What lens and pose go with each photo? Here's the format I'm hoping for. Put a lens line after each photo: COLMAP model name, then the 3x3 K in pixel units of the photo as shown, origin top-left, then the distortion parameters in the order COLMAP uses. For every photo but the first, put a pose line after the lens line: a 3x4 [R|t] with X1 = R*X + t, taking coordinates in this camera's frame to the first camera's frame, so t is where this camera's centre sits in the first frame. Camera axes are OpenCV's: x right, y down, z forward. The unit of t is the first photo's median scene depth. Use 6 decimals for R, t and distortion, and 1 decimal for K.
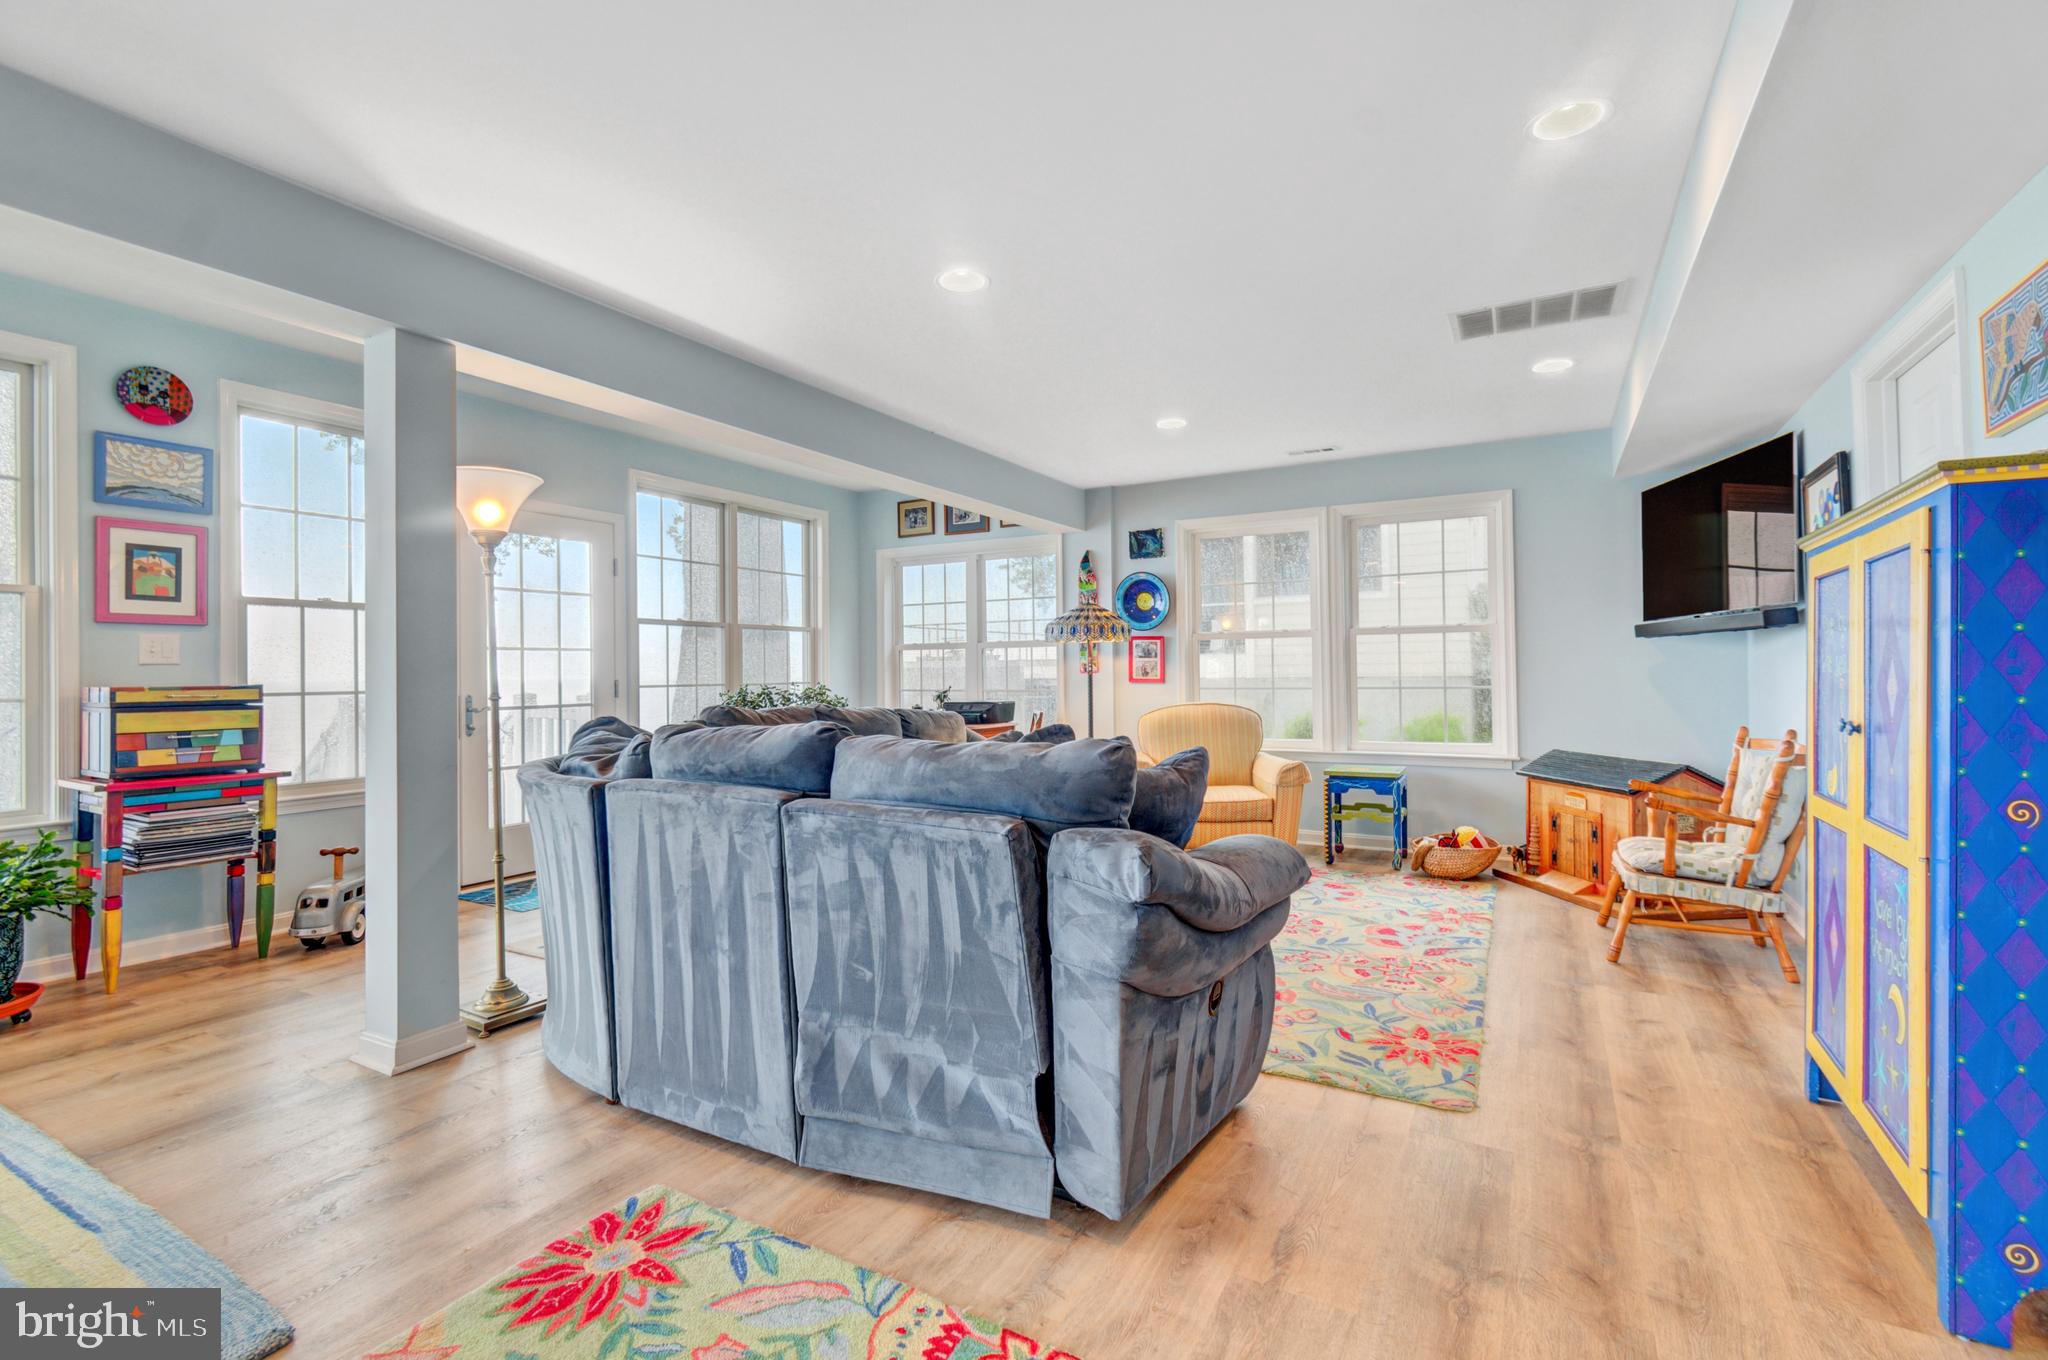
lens RADIAL K [[906.5, 0, 1027.2], [0, 906.5, 667.8], [0, 0, 1]] dist [-0.000036, -0.000042]
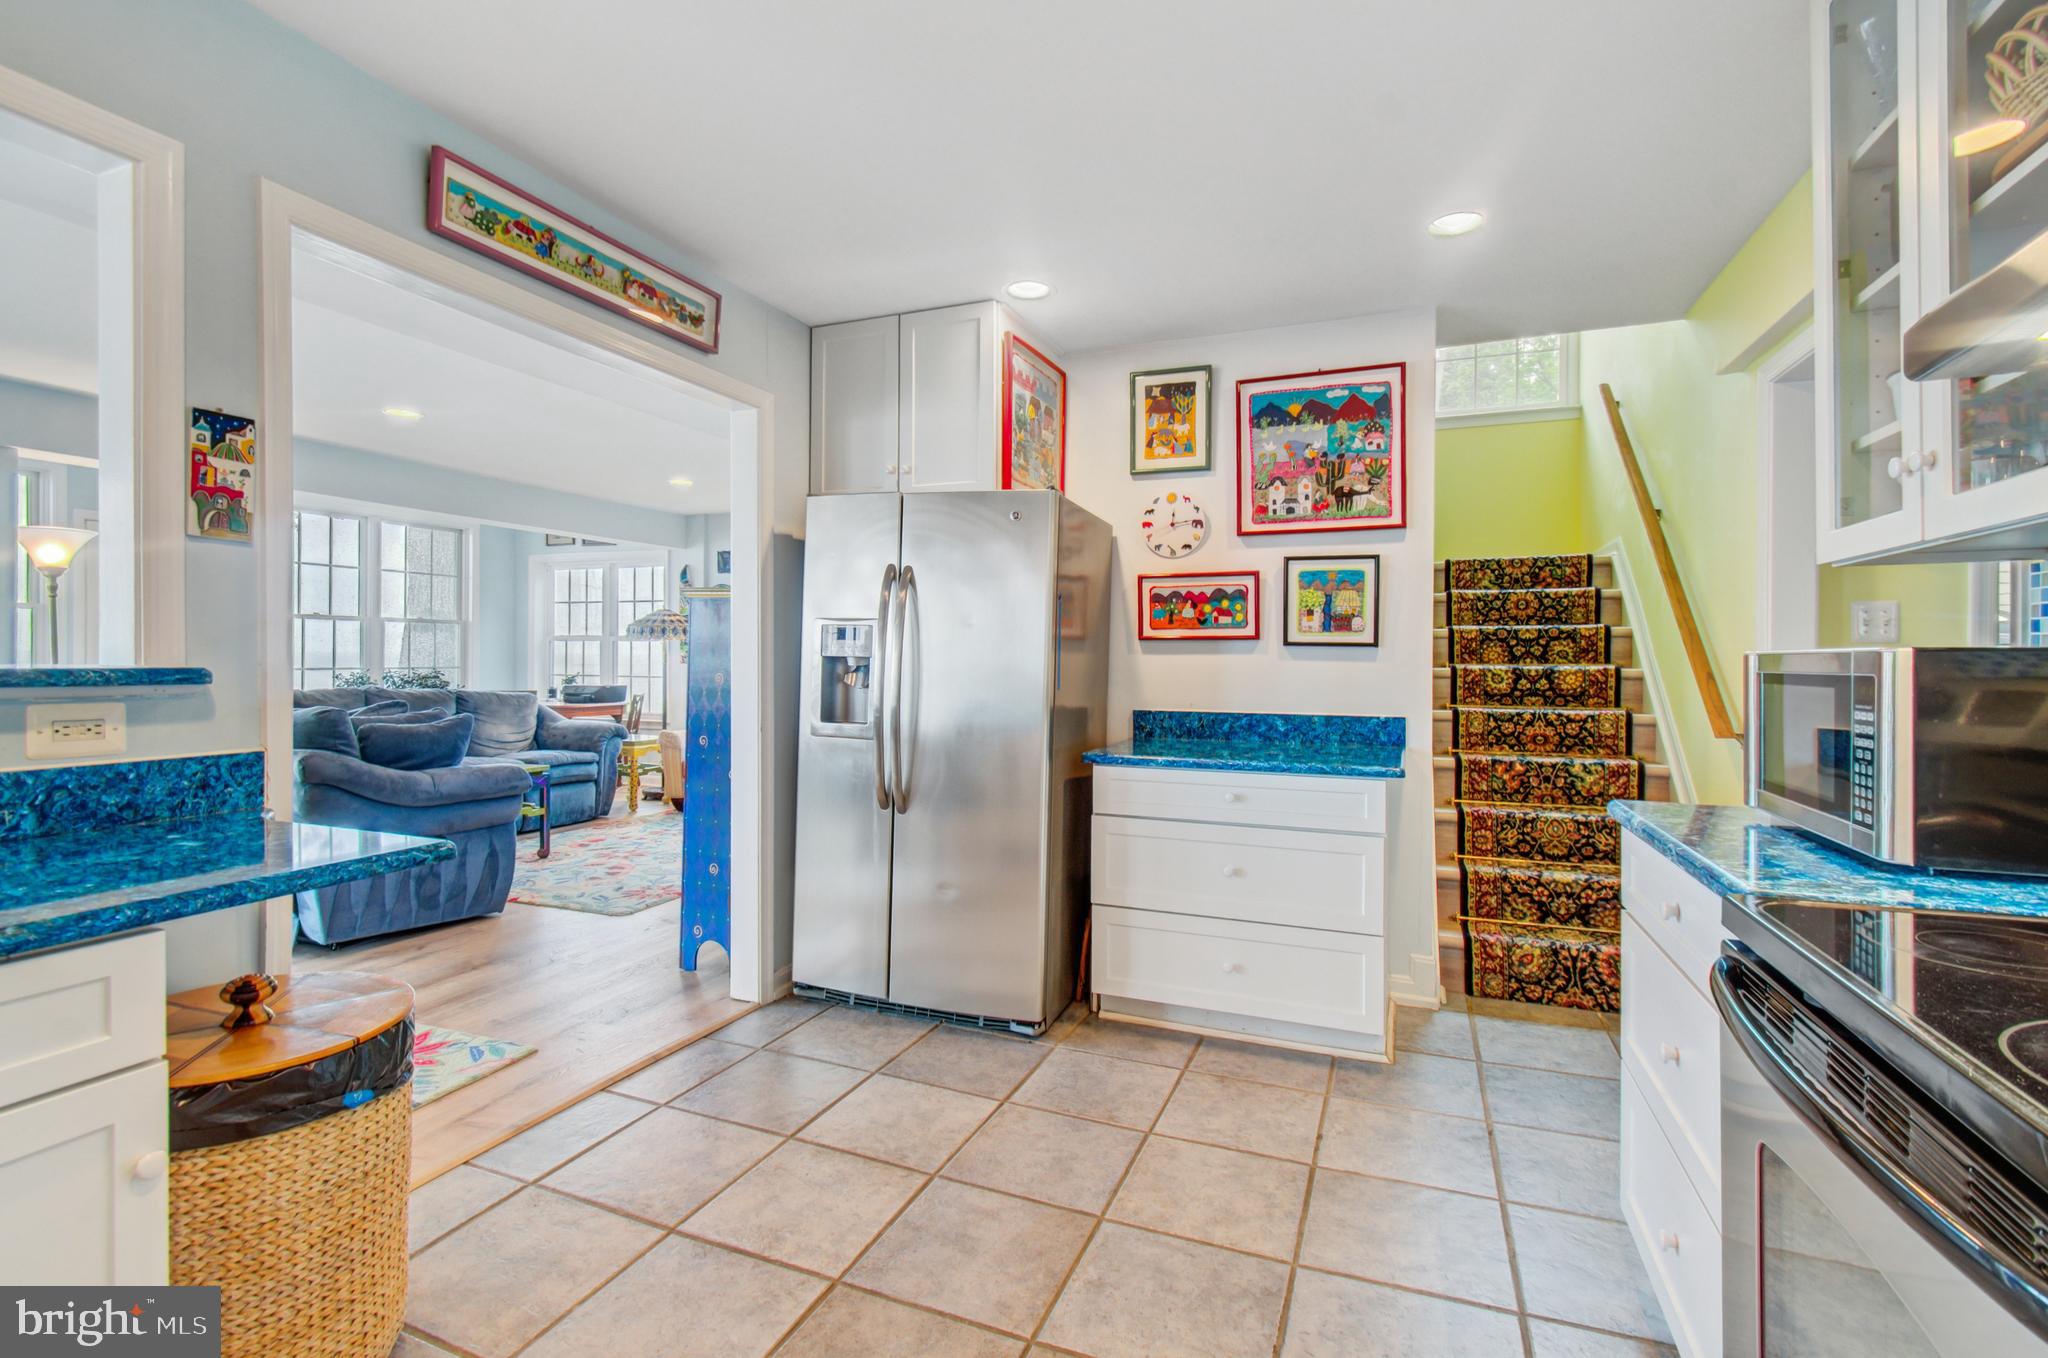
lens RADIAL K [[936.3, 0, 1029.6], [0, 936.3, 652.2], [0, 0, 1]] dist [-0.000296, -0.000164]
pose [[0.990901, 0.018190, 0.133356, 0.831331], [-0.018477, 0.999829, 0.000917, -0.044551], [-0.133317, -0.003373, 0.991068, -0.764914]]
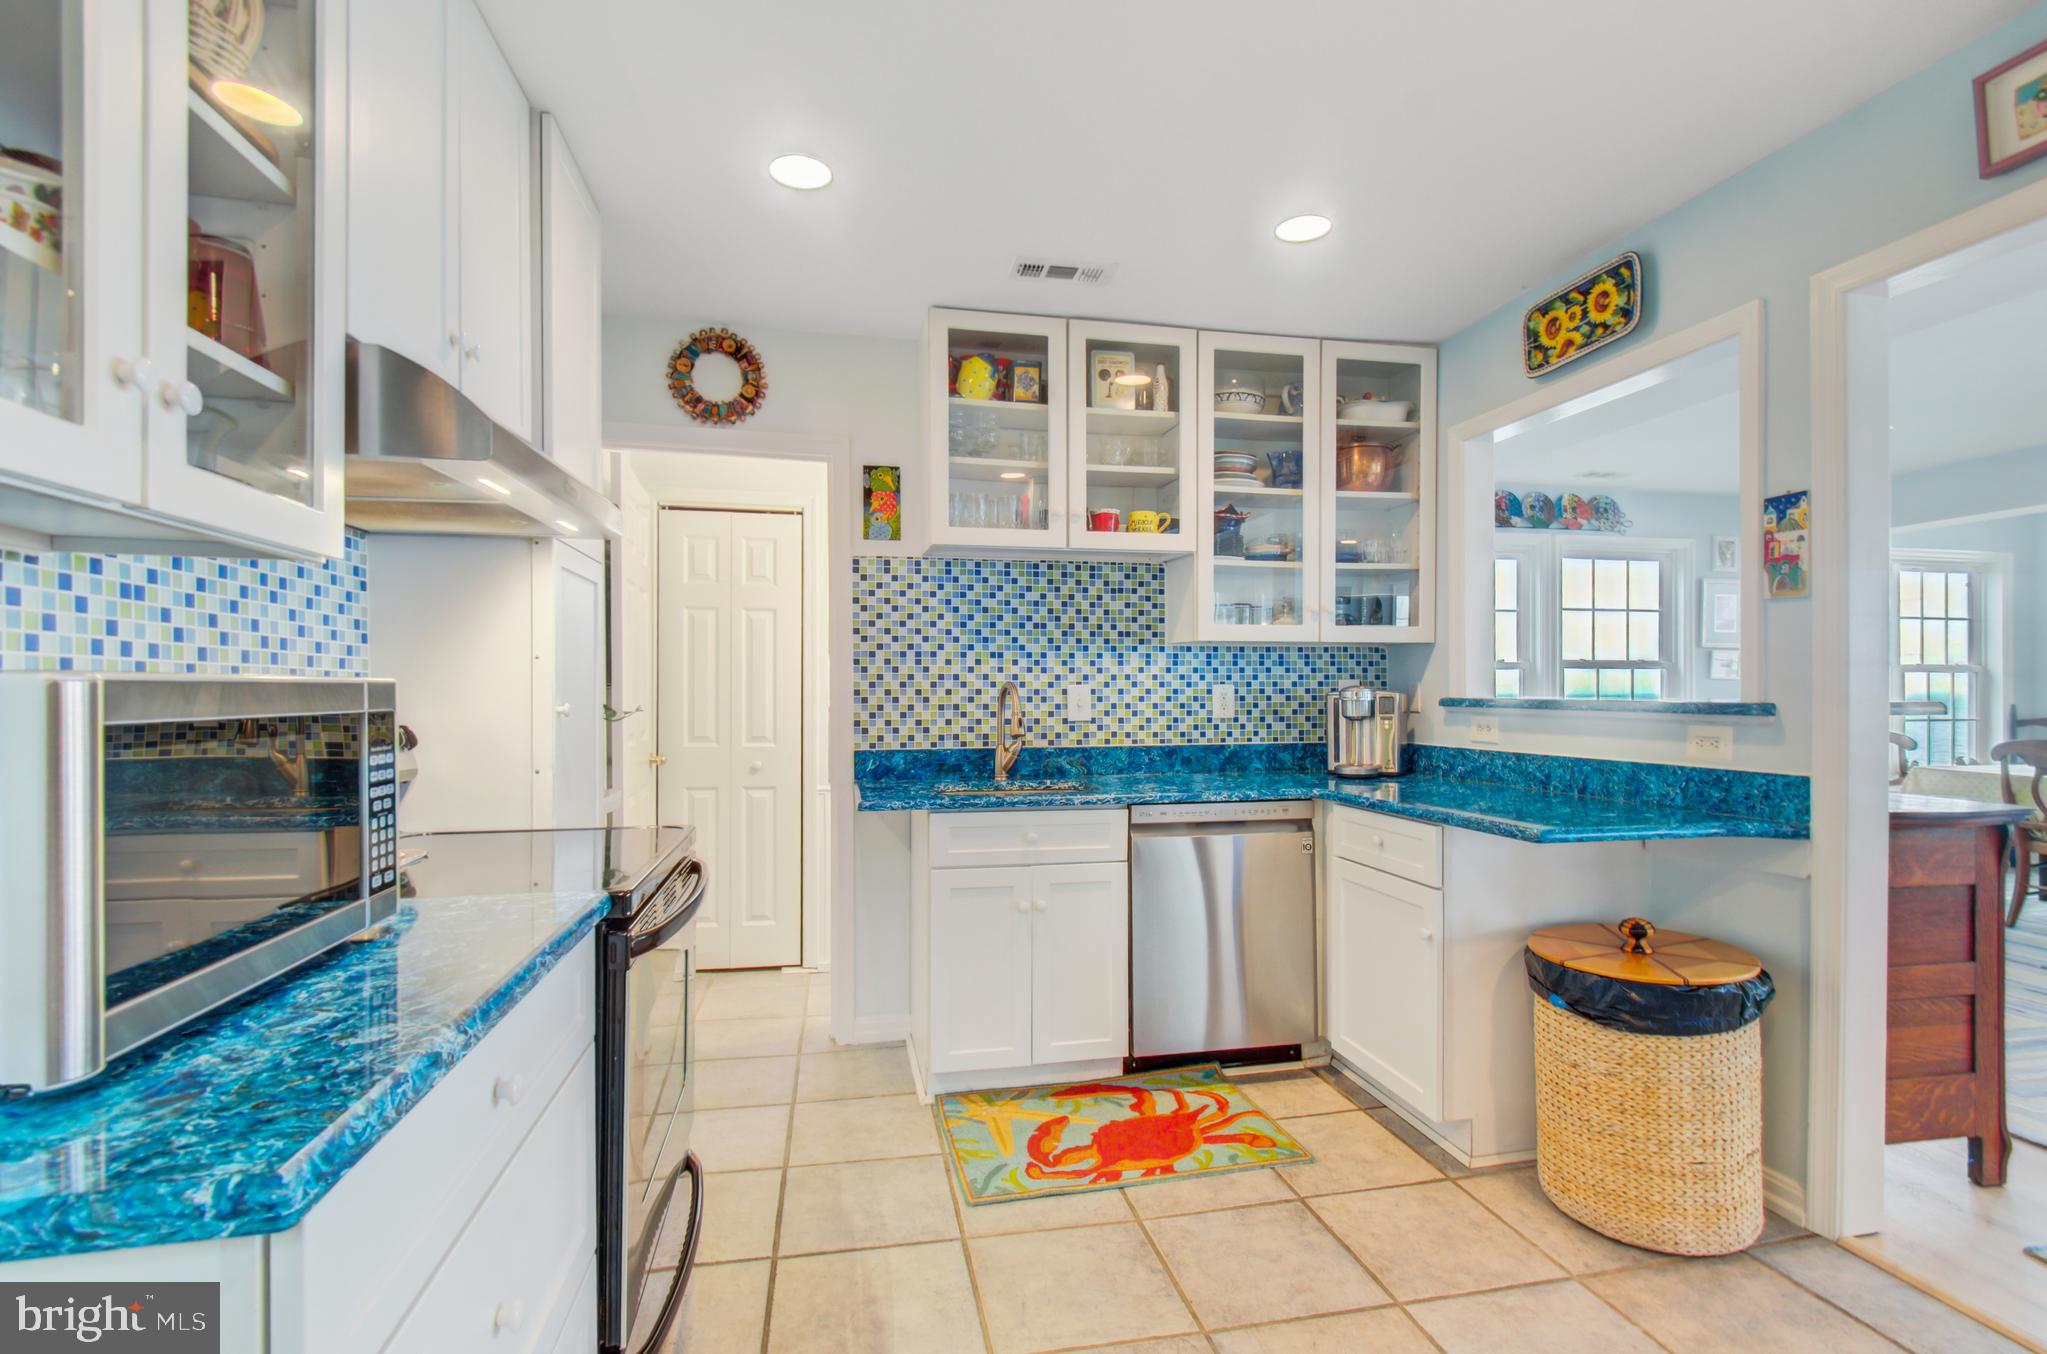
lens RADIAL K [[951.0, 0, 1037.7], [0, 951.0, 689.1], [0, 0, 1]] dist [0.000066, -0.000391]
pose [[-0.748943, 0.012539, -0.662516, 1.336388], [0.016632, 0.999862, 0.000122, -0.045315], [0.662426, -0.010927, -0.749048, 0.081759]]
